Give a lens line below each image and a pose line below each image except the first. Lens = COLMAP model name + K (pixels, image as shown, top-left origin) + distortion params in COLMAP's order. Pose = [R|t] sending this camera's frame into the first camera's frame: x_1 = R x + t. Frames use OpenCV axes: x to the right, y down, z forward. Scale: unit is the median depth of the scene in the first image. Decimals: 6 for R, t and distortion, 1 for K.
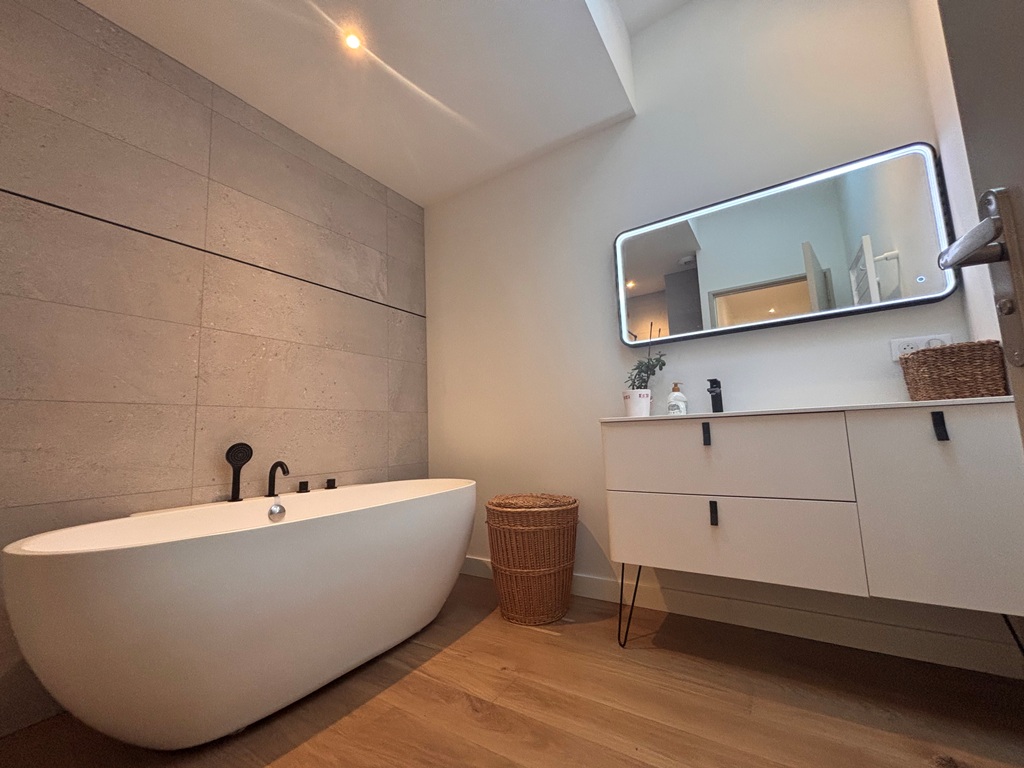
lens RADIAL K [[410.4, 0, 512.3], [0, 410.4, 385.0], [0, 0, 1]] dist [-0.004128, 0.001762]
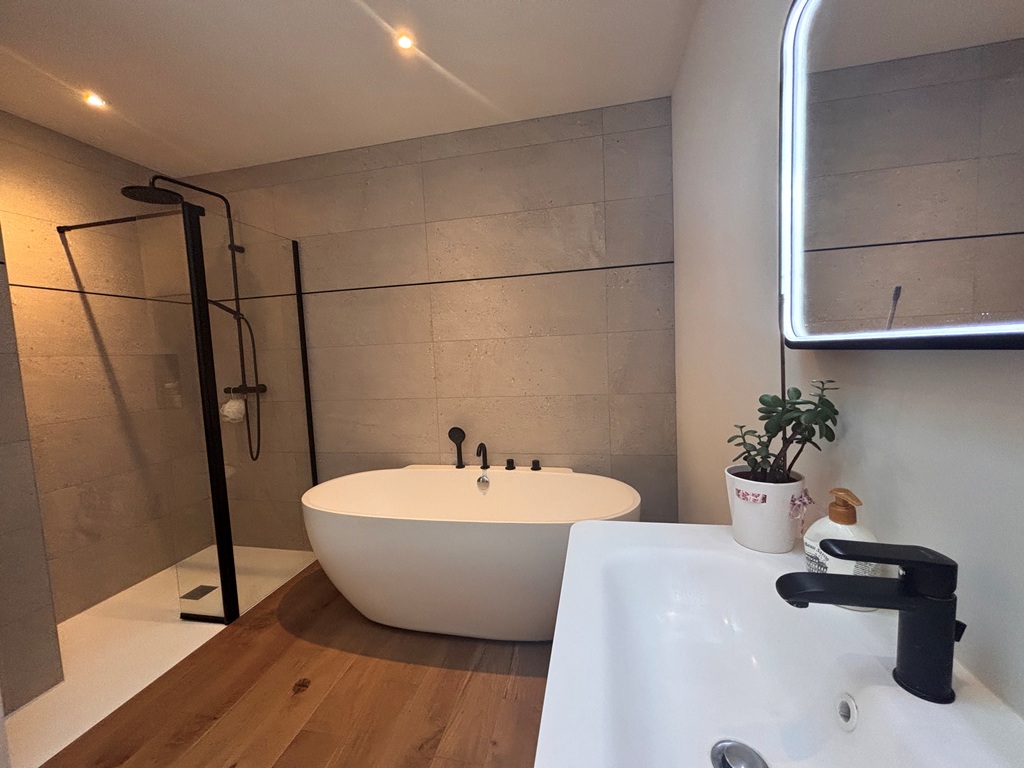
lens RADIAL K [[410.4, 0, 511.7], [0, 410.4, 382.3], [0, 0, 1]] dist [-0.004128, 0.001762]
pose [[0.355755, 0.098286, -0.929397, 0.538969], [0.144475, 0.976717, 0.158592, -0.160079], [0.923345, -0.190695, 0.333272, 0.634163]]
